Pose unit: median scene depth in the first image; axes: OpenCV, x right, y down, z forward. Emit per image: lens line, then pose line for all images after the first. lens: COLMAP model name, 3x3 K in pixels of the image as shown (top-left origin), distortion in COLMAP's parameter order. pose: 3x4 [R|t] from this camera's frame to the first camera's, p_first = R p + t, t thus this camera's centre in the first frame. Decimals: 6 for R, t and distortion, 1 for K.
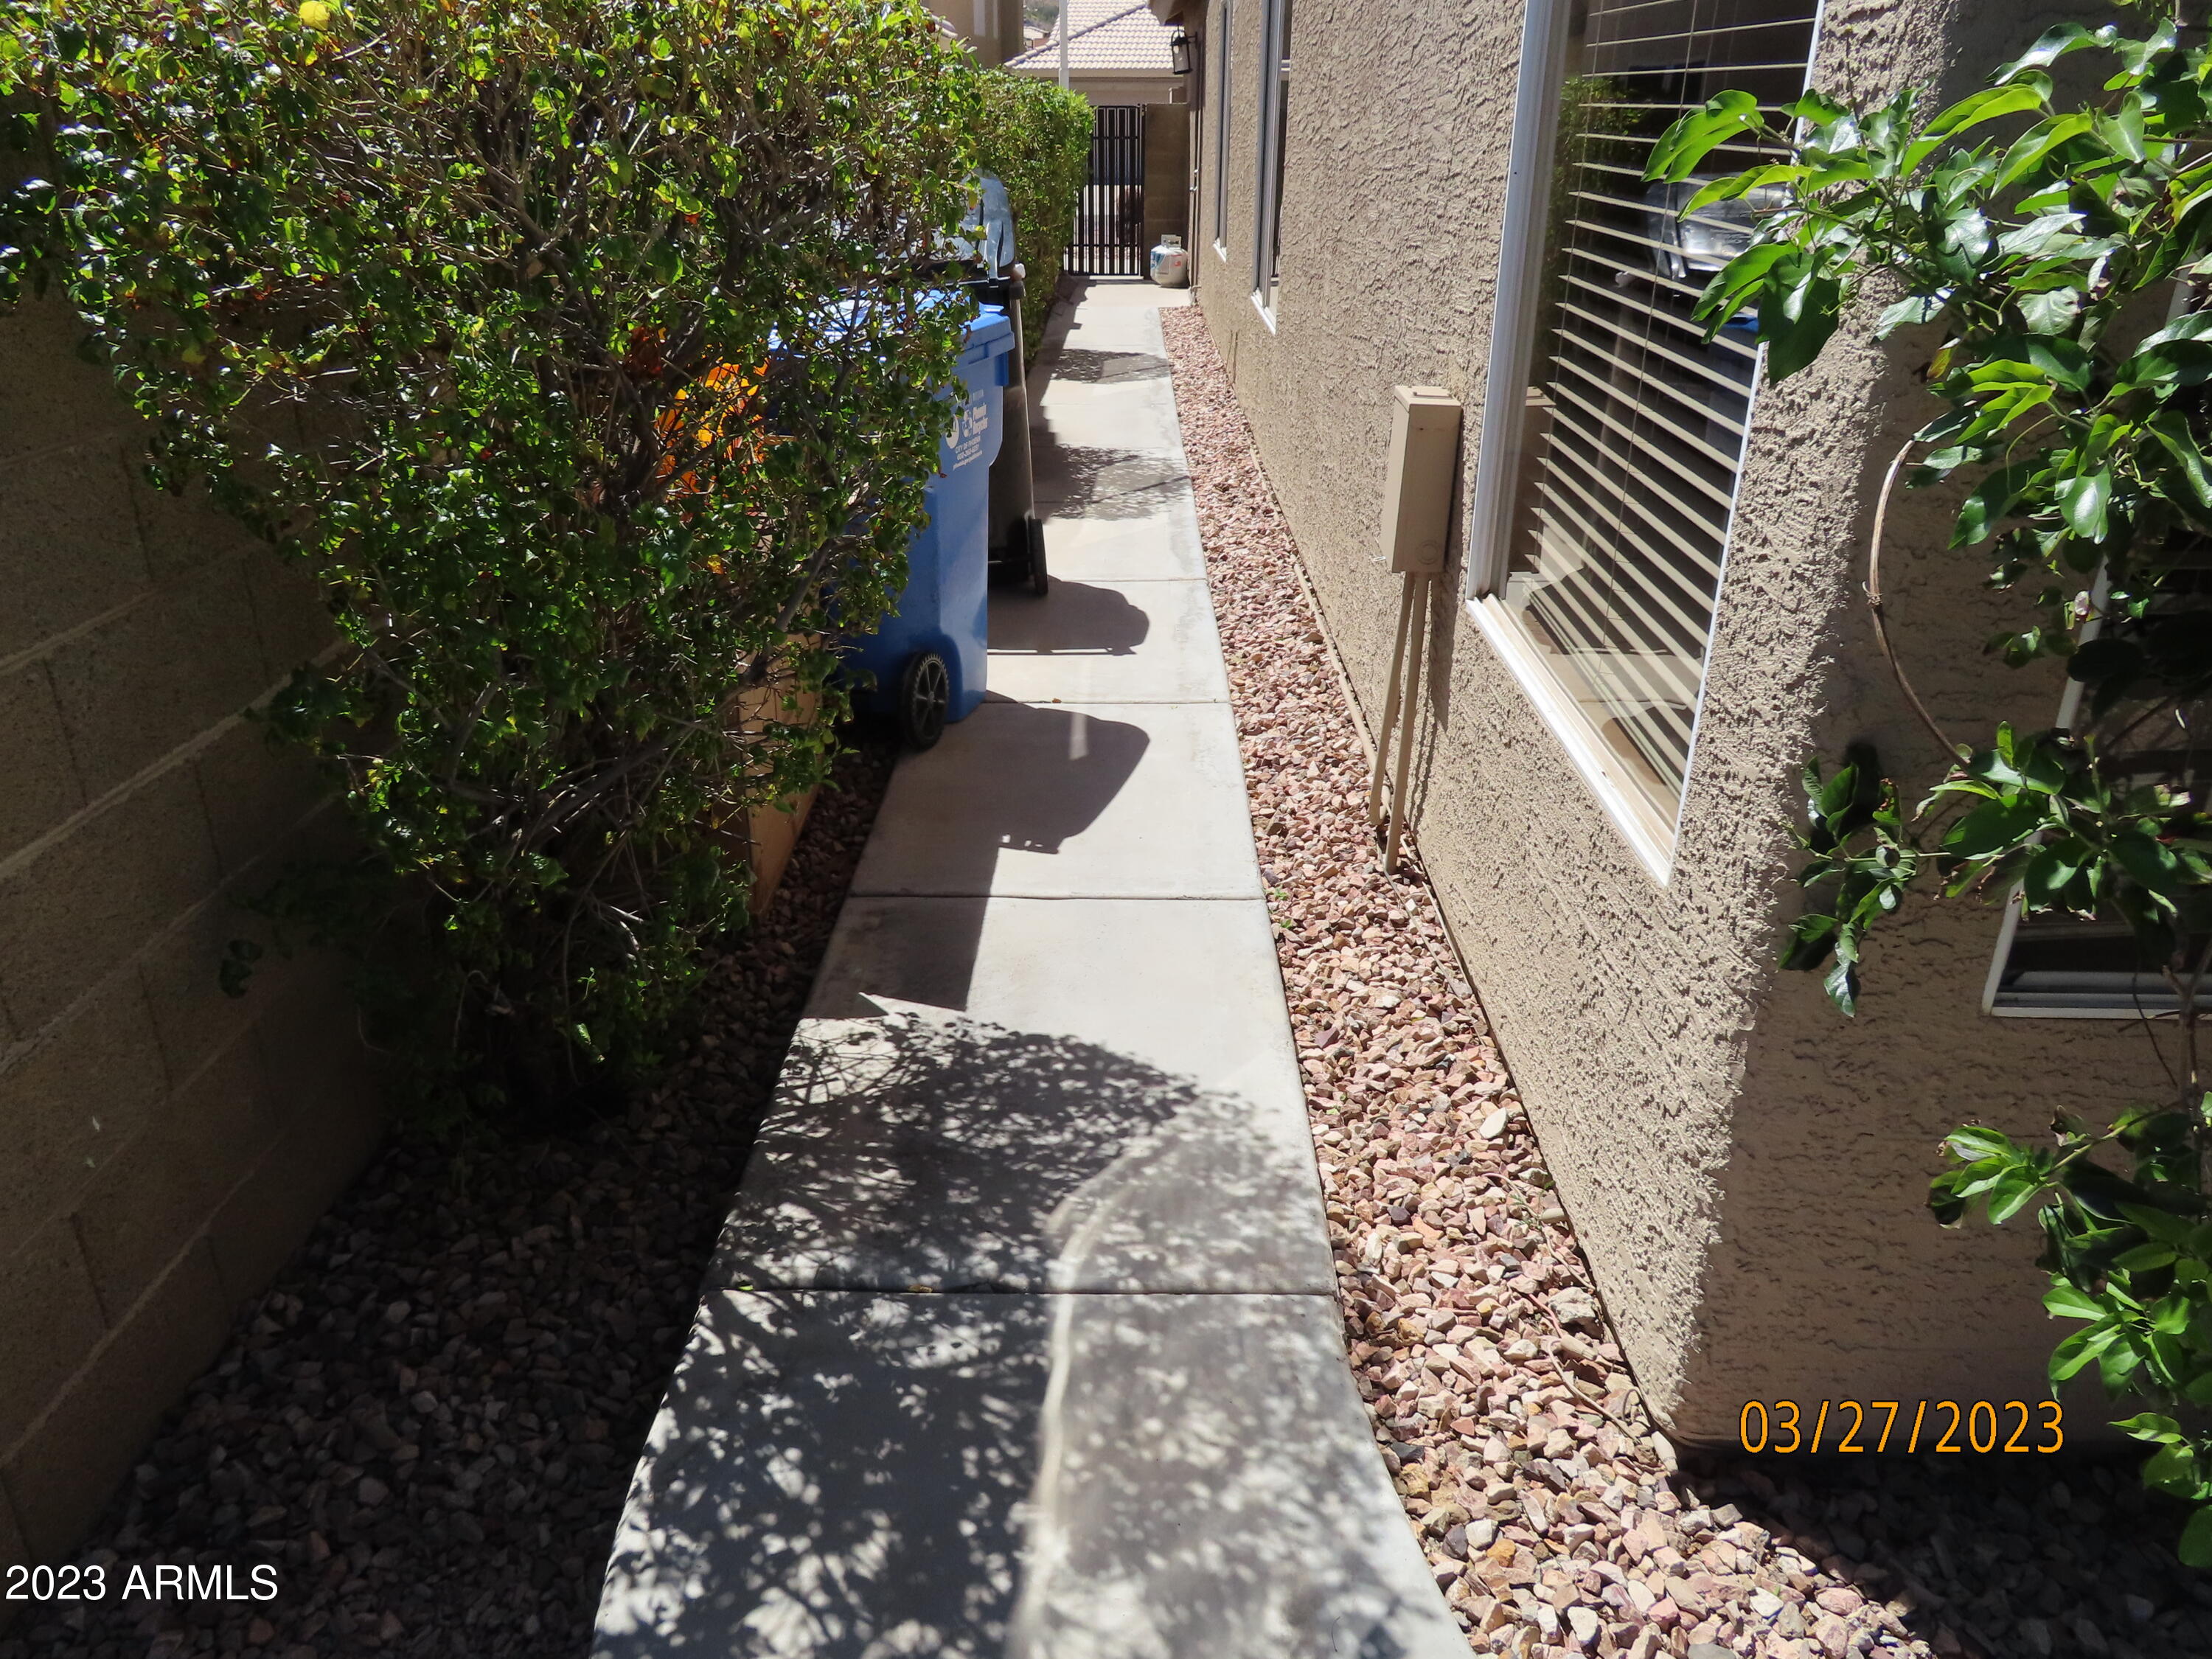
lens RADIAL K [[1592.0, 0, 1103.3], [0, 1592.0, 829.2], [0, 0, 1]] dist [0.006010, 0.001415]
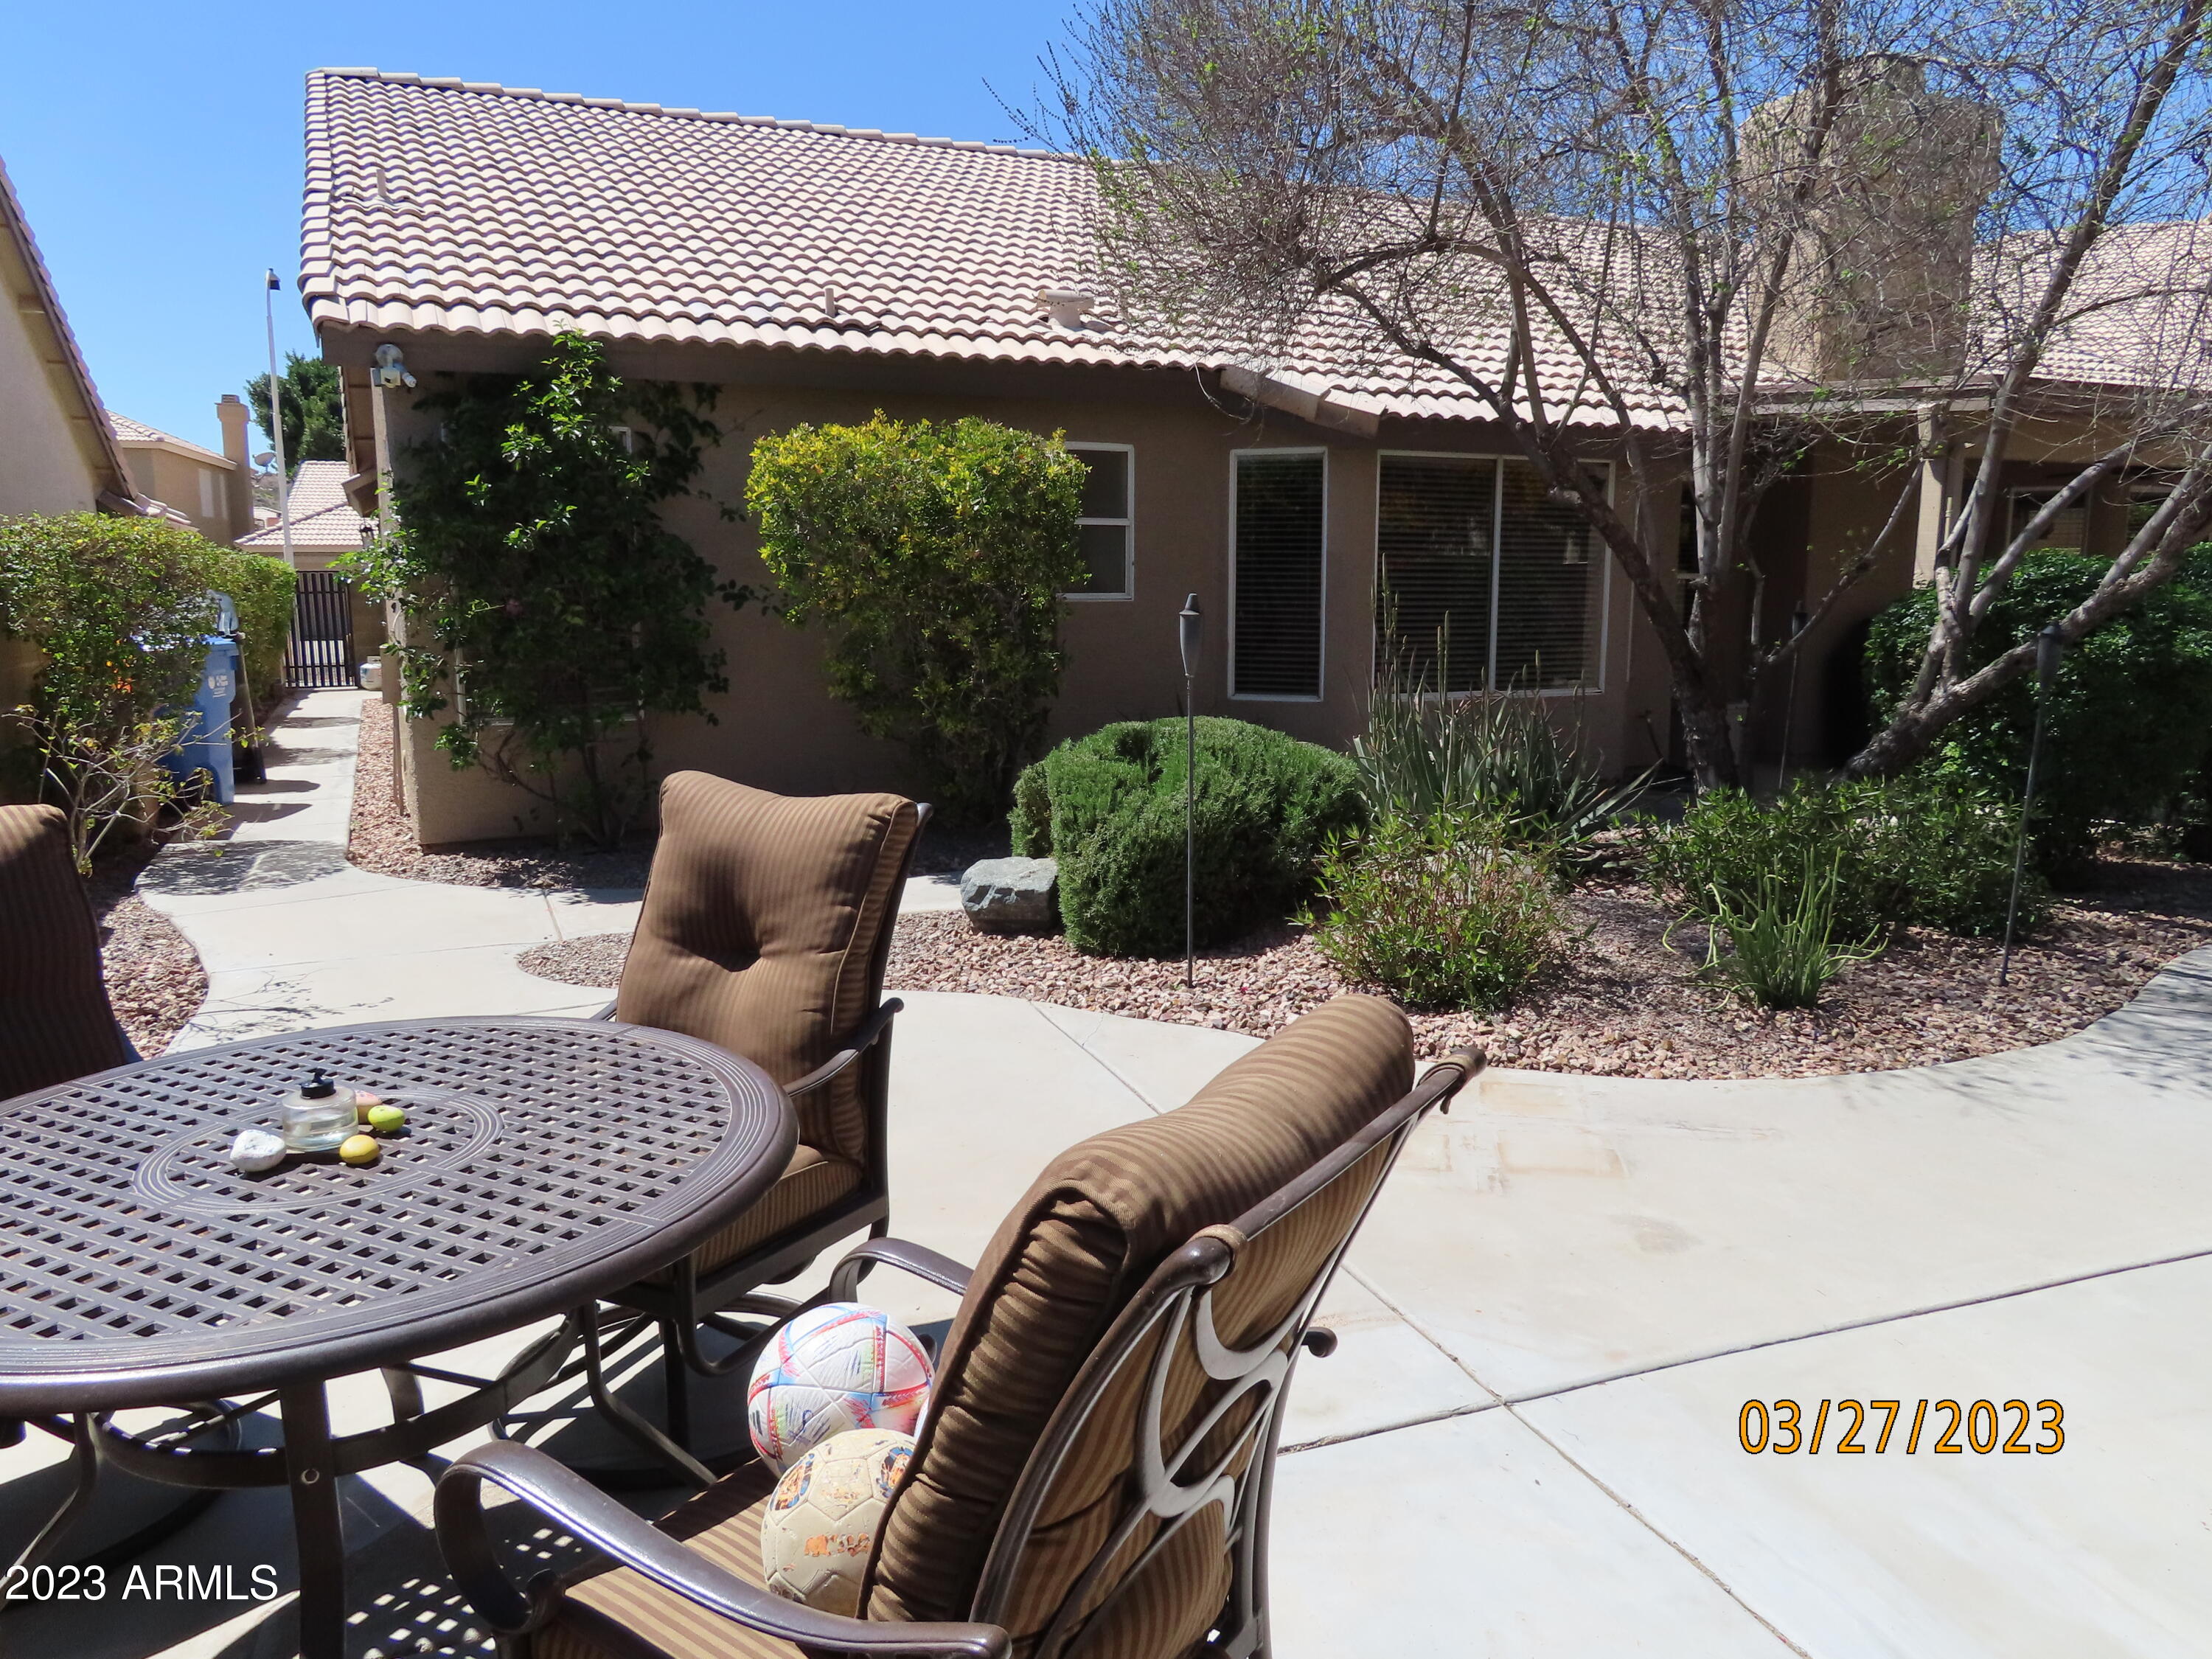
lens RADIAL K [[1592.0, 0, 1105.7], [0, 1592.0, 833.4], [0, 0, 1]] dist [0.006010, 0.001415]
pose [[0.906201, -0.070843, 0.416870, 0.036874], [0.178318, 0.957940, -0.224840, 0.251287], [-0.383408, 0.278086, 0.880719, -0.531293]]
